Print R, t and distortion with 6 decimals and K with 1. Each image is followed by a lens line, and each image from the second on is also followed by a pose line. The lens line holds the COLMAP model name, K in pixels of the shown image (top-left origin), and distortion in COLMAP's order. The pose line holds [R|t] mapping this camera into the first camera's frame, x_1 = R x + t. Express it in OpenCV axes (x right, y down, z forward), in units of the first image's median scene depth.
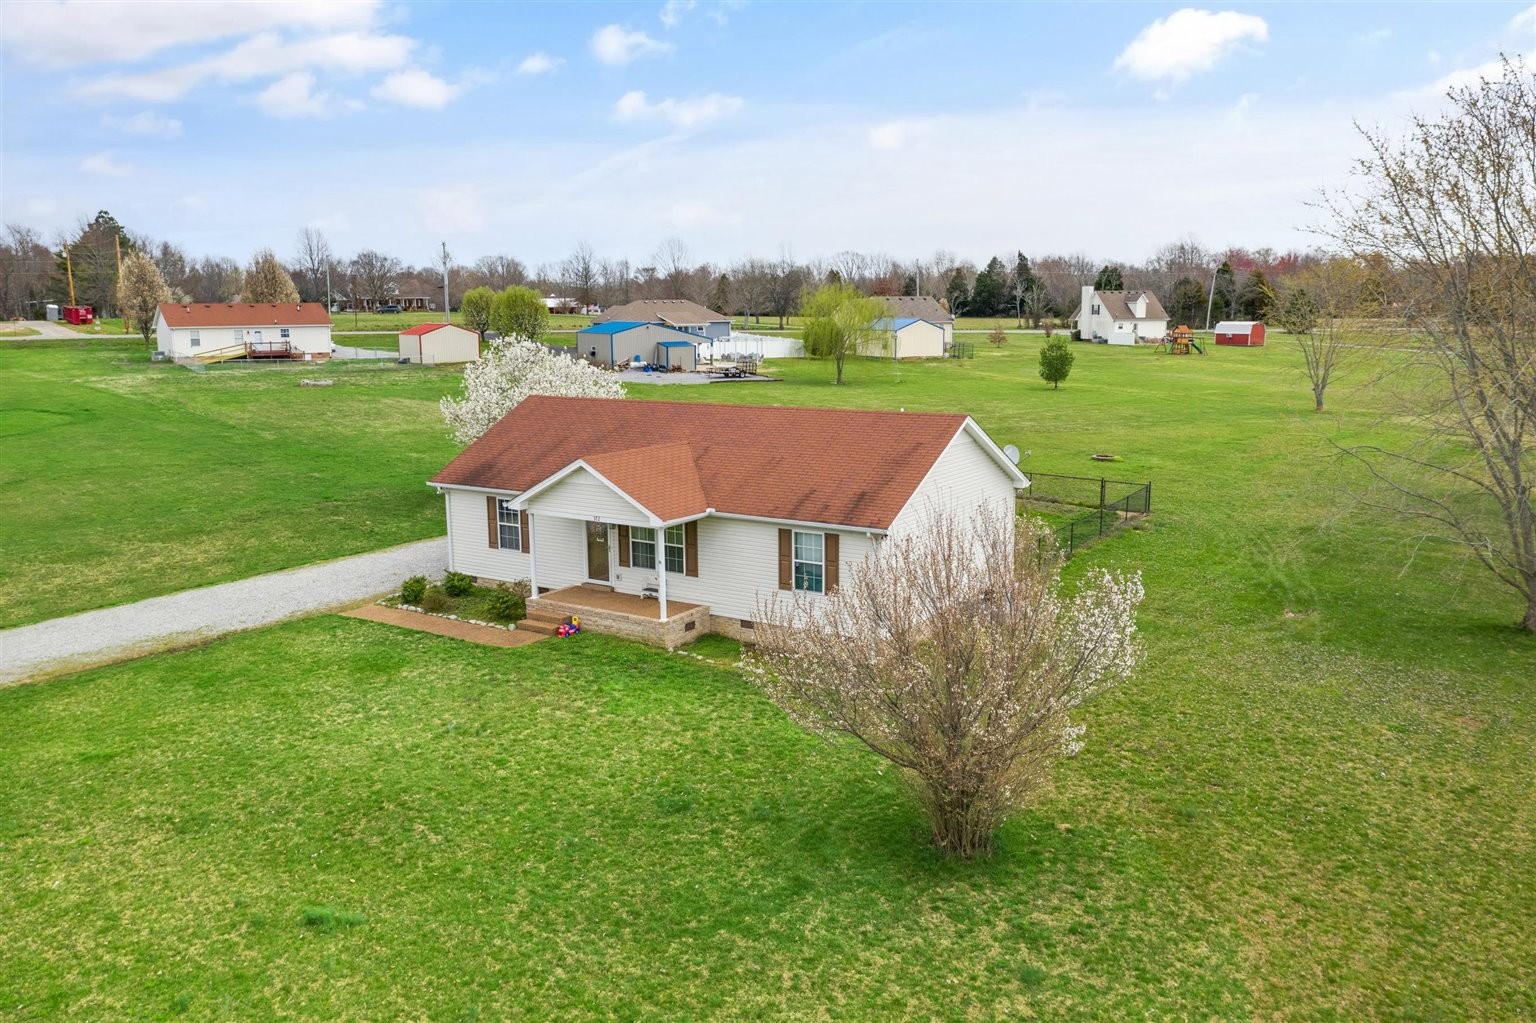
lens RADIAL K [[1203.1, 0, 768.0], [0, 1203.1, 511.5], [0, 0, 1]] dist [0.000456, 0.000673]
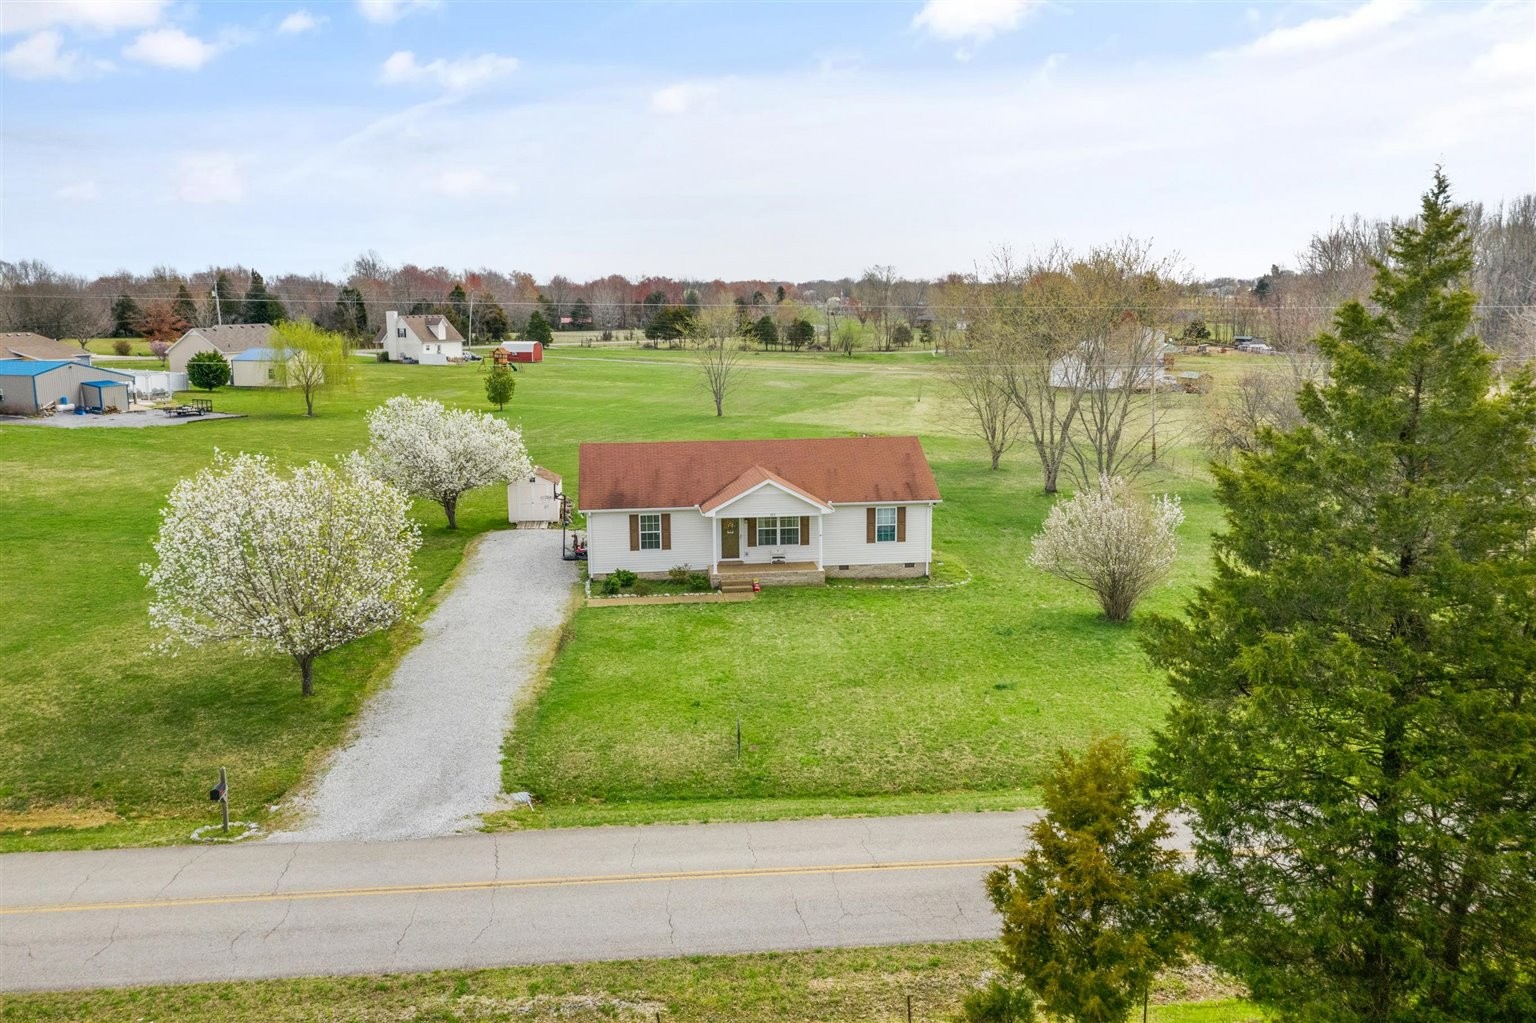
lens RADIAL K [[1203.1, 0, 768.0], [0, 1203.1, 511.5], [0, 0, 1]] dist [0.000456, 0.000673]
pose [[0.771282, -0.104686, 0.627826, -1.015734], [0.108804, 0.993548, 0.032003, -0.044928], [-0.627125, 0.043627, 0.777696, -0.226926]]
